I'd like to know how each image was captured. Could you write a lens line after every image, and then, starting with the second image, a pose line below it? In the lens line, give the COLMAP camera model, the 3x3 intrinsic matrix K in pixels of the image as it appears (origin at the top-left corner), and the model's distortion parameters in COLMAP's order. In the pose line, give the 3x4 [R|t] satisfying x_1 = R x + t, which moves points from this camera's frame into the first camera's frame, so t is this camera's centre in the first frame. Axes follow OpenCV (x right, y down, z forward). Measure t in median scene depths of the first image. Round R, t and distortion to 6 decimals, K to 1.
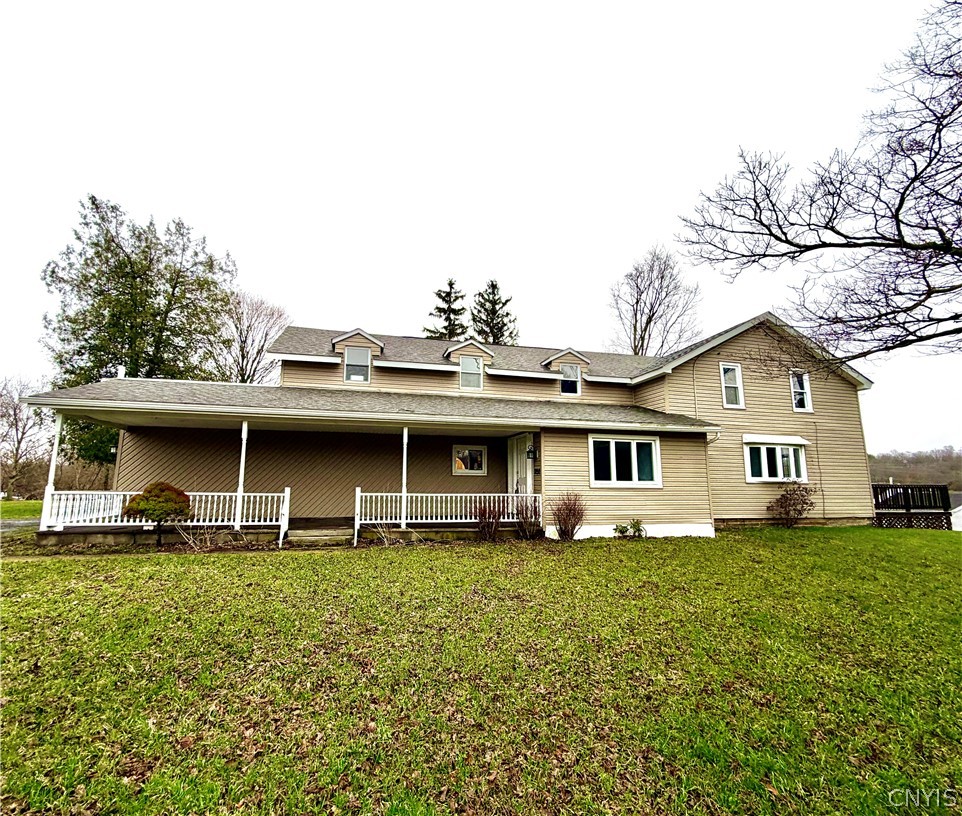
lens RADIAL K [[434.1, 0, 458.7], [0, 434.1, 409.1], [0, 0, 1]] dist [-0.000808, -0.000537]
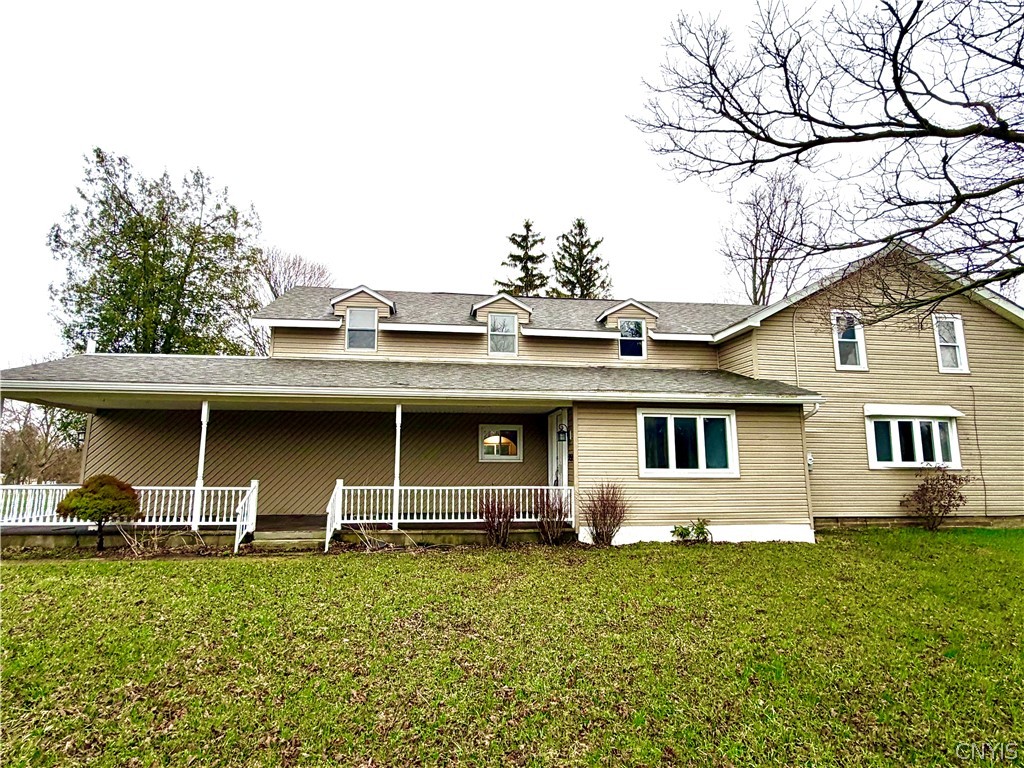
lens RADIAL K [[524.8, 0, 507.9], [0, 524.8, 375.9], [0, 0, 1]] dist [-0.003135, 0.001071]
pose [[0.994470, -0.024133, -0.102207, 0.162014], [0.023778, 0.999706, -0.004690, -0.001997], [0.102290, 0.002234, 0.994752, 0.040691]]
